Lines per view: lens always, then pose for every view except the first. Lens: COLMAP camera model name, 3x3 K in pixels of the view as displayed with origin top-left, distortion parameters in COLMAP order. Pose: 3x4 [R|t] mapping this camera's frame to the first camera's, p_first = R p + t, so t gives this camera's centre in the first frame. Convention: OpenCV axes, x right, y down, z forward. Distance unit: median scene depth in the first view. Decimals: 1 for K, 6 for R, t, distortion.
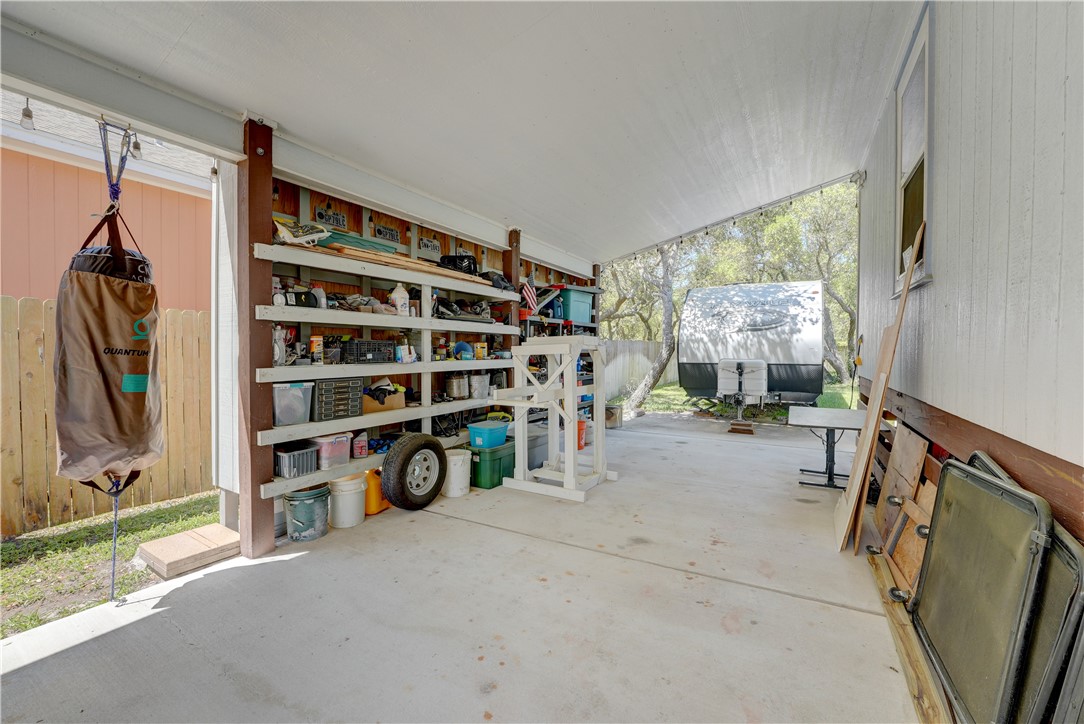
lens RADIAL K [[445.5, 0, 546.7], [0, 445.5, 358.7], [0, 0, 1]] dist [-0.001541, -0.000130]
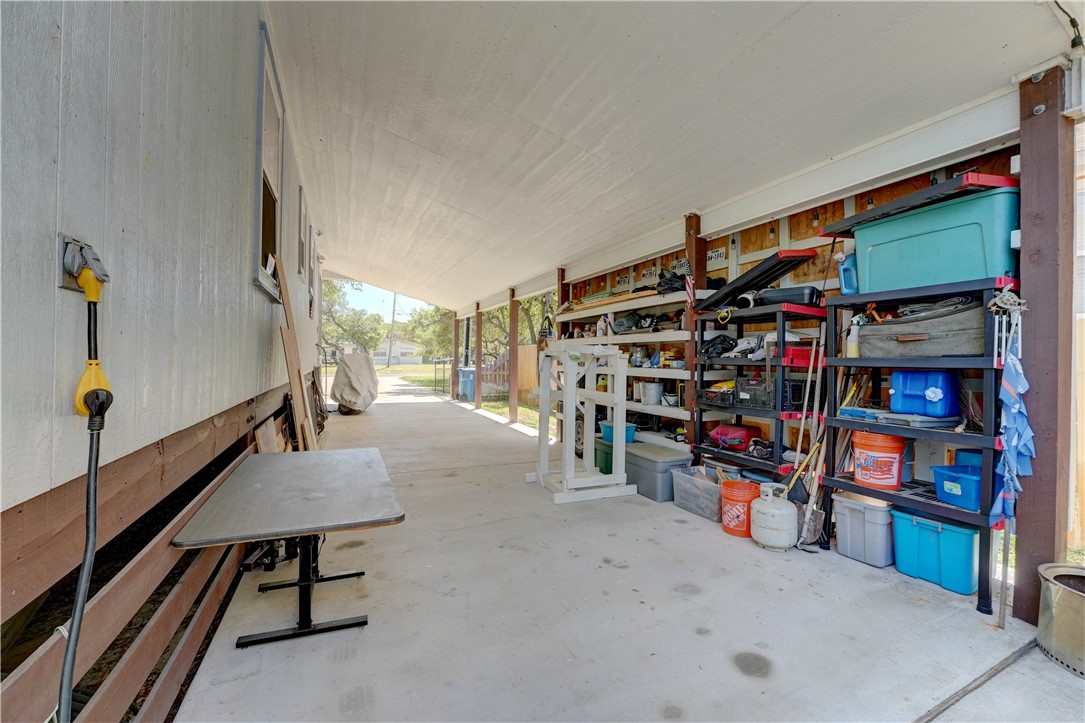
lens RADIAL K [[446.0, 0, 547.2], [0, 446.0, 358.2], [0, 0, 1]] dist [-0.001541, -0.000130]
pose [[-0.591042, -0.014613, -0.806509, 0.855661], [-0.033558, 0.999416, 0.006484, -0.019520], [0.805943, 0.030898, -0.591187, 1.453323]]
